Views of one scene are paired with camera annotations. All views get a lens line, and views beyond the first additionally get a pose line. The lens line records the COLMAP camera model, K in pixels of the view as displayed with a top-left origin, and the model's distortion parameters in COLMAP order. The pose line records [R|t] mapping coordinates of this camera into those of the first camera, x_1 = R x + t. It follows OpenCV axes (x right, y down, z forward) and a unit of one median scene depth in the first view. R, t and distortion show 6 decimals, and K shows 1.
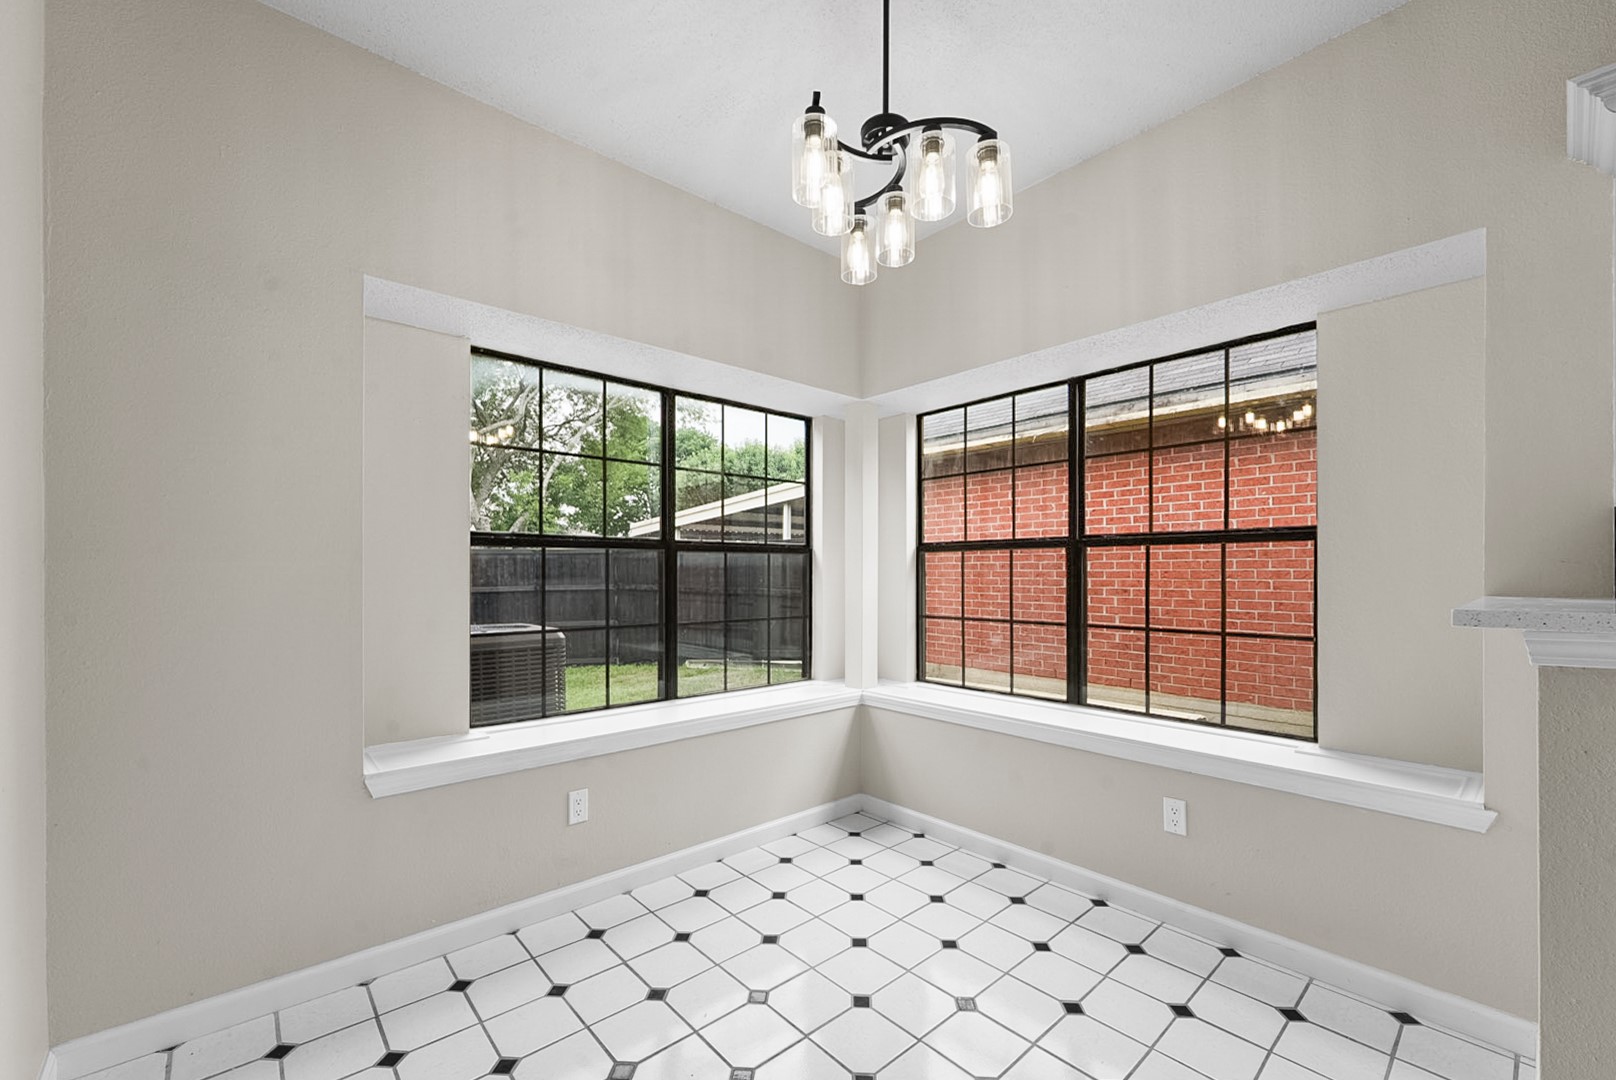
lens RADIAL K [[657.1, 0, 794.7], [0, 657.1, 553.6], [0, 0, 1]] dist [0.000361, 0.000051]
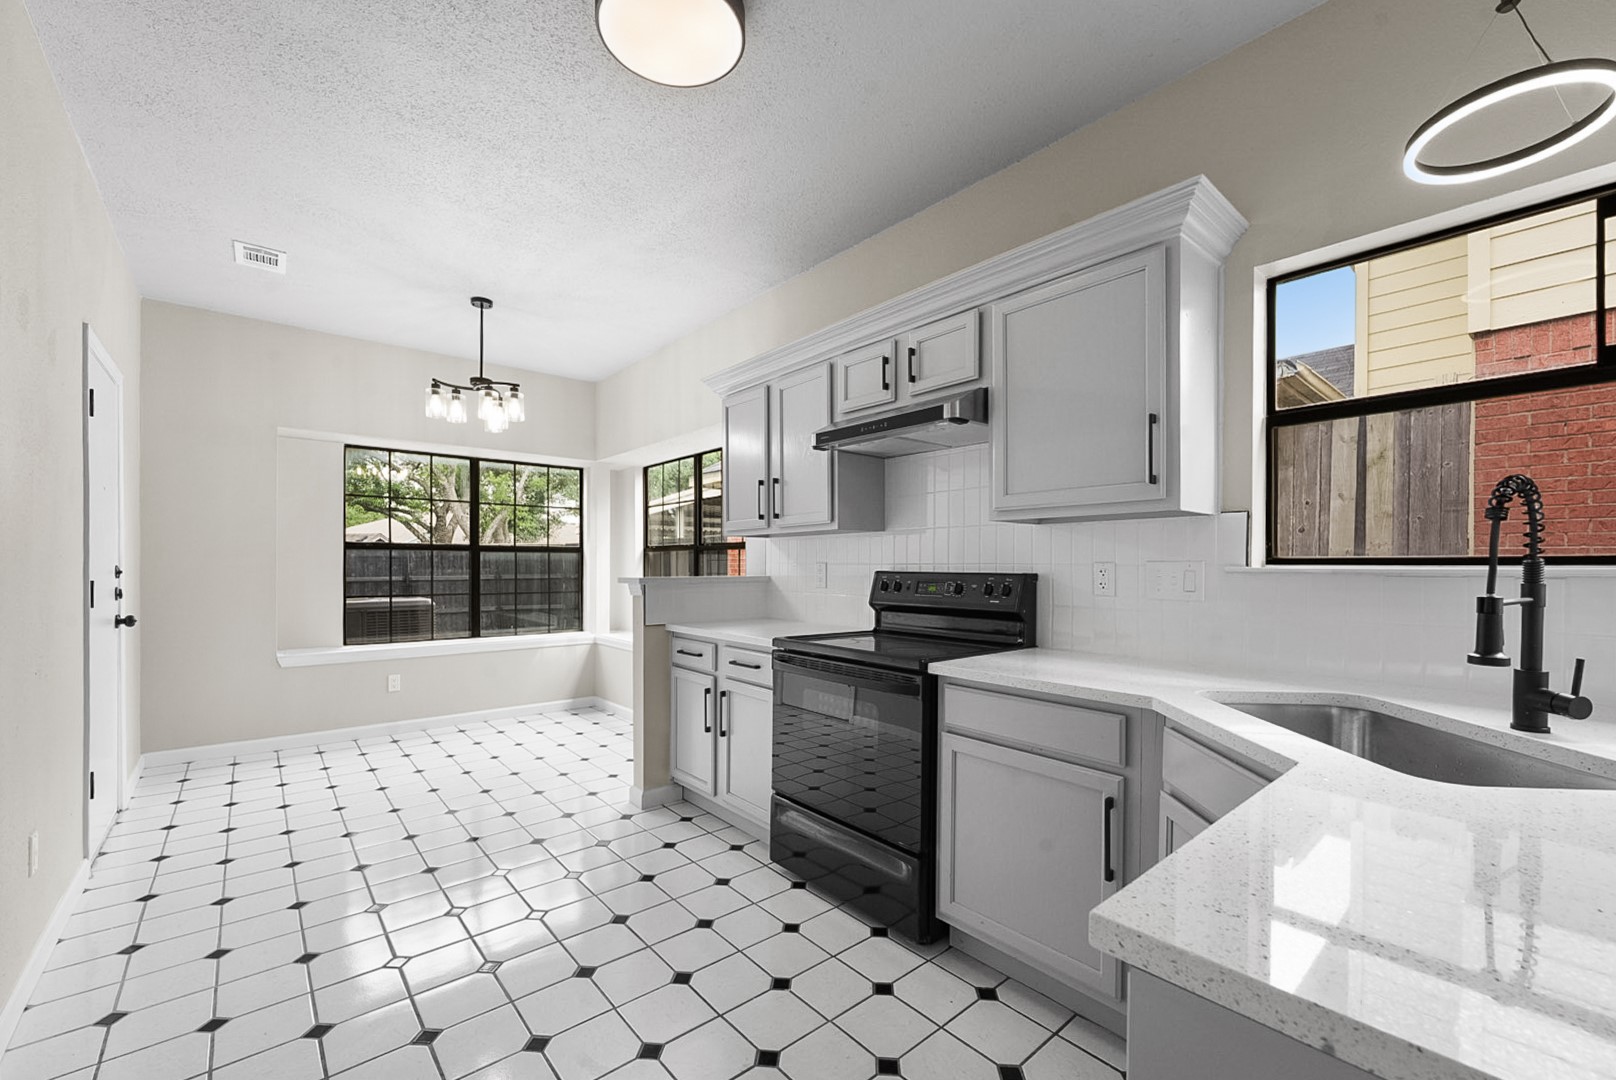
lens RADIAL K [[657.1, 0, 796.3], [0, 657.1, 559.5], [0, 0, 1]] dist [0.000361, 0.000051]
pose [[0.999656, 0.002503, -0.026100, 0.693103], [-0.001927, 0.999755, 0.022047, -0.024163], [0.026149, -0.021990, 0.999416, -0.694884]]
